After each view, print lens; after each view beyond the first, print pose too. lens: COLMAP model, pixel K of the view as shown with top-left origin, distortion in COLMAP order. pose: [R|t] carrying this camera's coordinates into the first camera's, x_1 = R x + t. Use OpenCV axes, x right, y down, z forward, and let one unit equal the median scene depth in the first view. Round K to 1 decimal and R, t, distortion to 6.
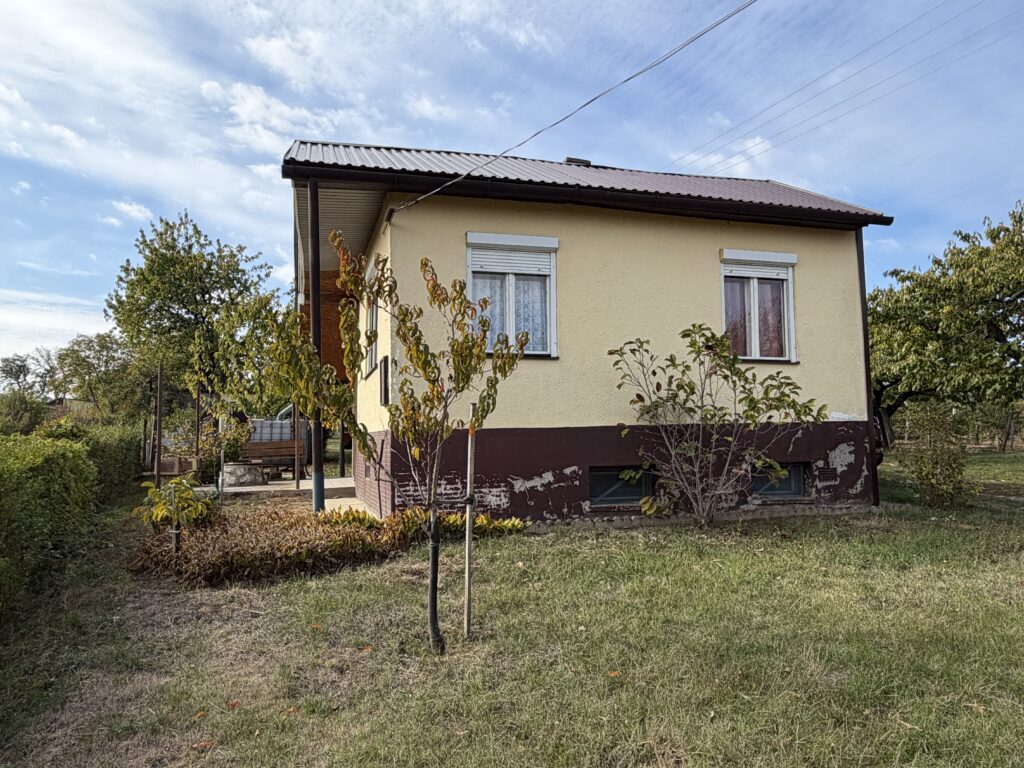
lens RADIAL K [[724.3, 0, 509.4], [0, 724.3, 384.9], [0, 0, 1]] dist [-0.010577, 0.011498]
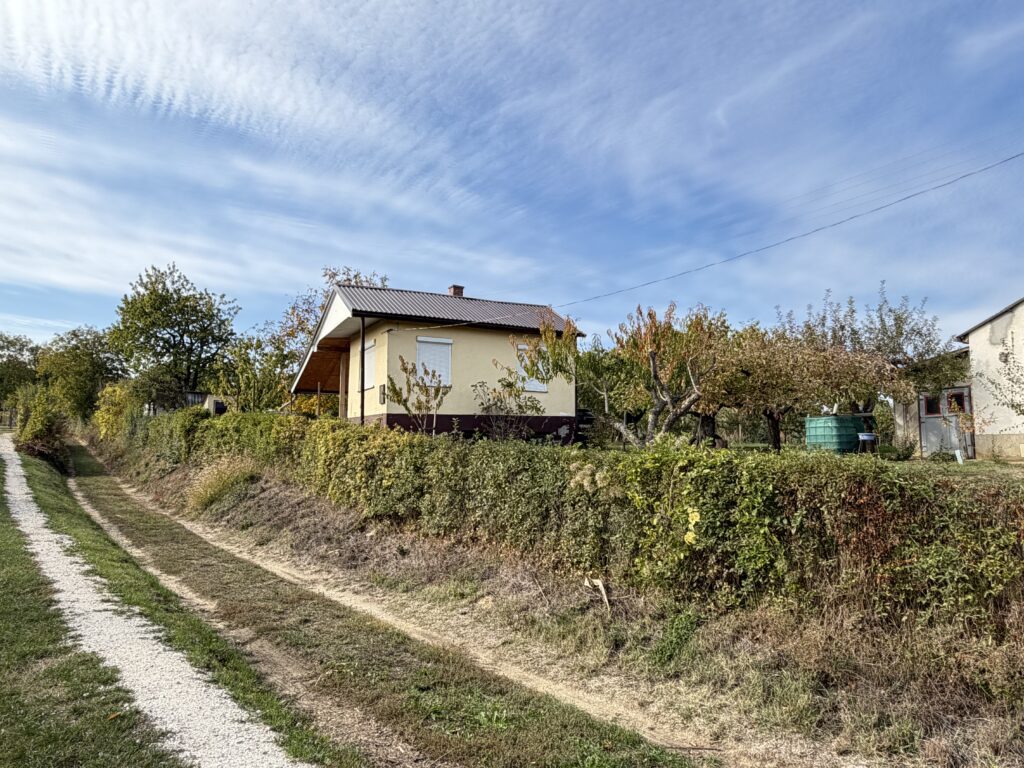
lens RADIAL K [[691.9, 0, 511.8], [0, 691.9, 387.4], [0, 0, 1]] dist [-0.008318, 0.008422]
pose [[0.975862, 0.035330, 0.215513, -0.249303], [-0.033235, 0.999359, -0.013337, -0.011191], [-0.215846, 0.005852, 0.976410, -1.416380]]
